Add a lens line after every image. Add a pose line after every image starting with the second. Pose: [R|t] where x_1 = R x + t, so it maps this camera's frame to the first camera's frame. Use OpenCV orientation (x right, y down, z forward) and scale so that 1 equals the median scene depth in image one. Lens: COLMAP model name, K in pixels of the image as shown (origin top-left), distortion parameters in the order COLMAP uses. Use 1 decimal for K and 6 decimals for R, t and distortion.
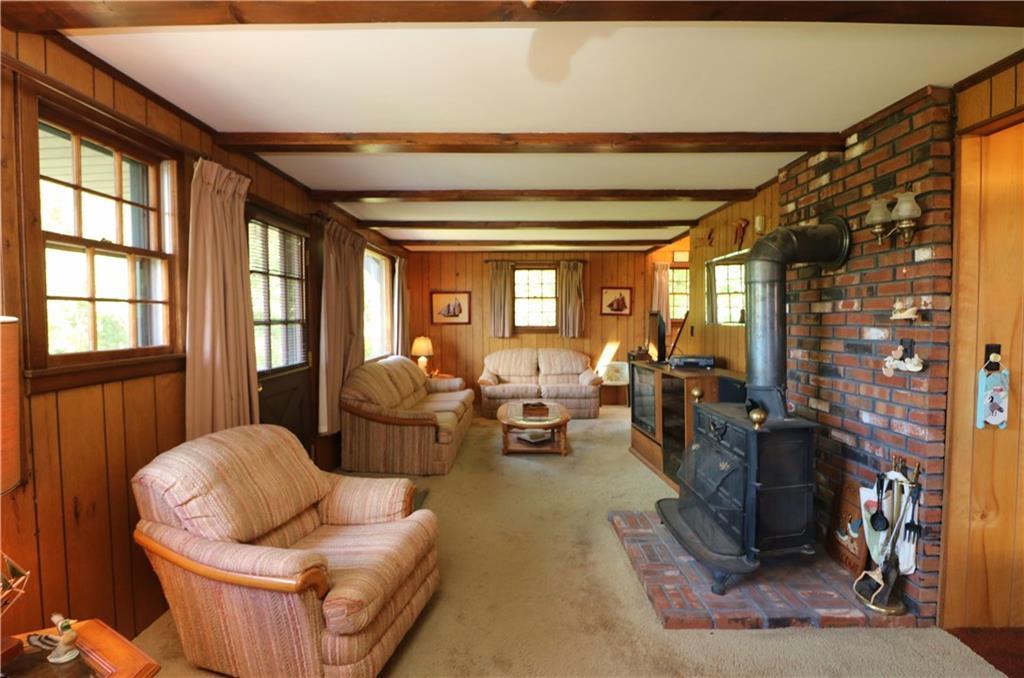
lens RADIAL K [[517.2, 0, 511.8], [0, 517.2, 339.7], [0, 0, 1]] dist [0.001246, 0.000115]
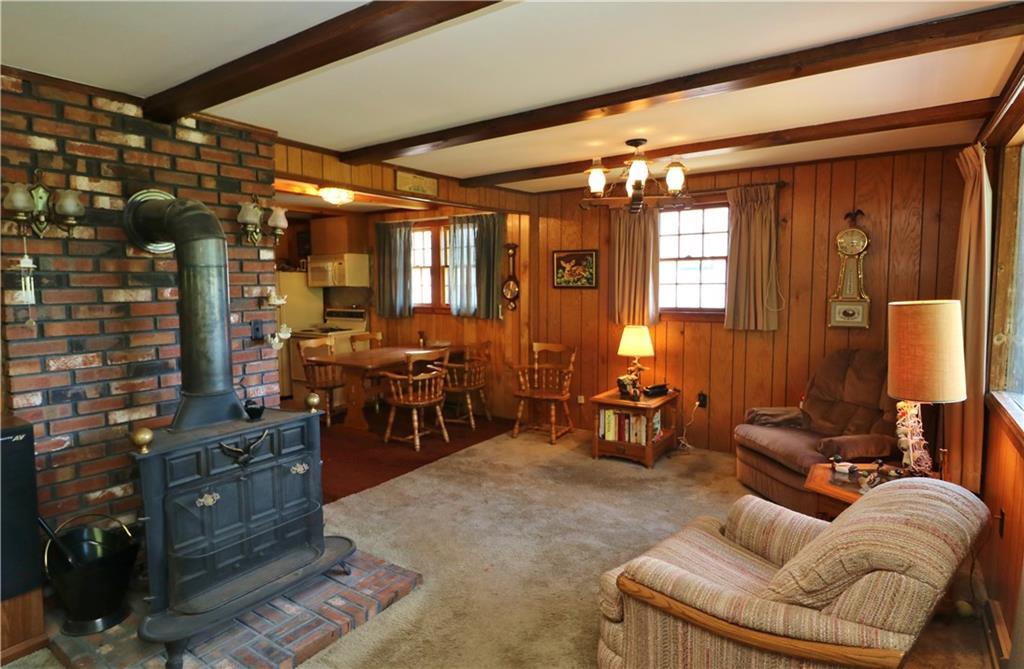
lens RADIAL K [[562.6, 0, 506.2], [0, 562.6, 330.0], [0, 0, 1]] dist [0.001851, -0.000299]
pose [[-0.827257, -0.037083, 0.560599, -0.395187], [0.034288, 0.992627, 0.116259, -0.091608], [-0.560777, 0.115397, -0.819886, 1.412579]]
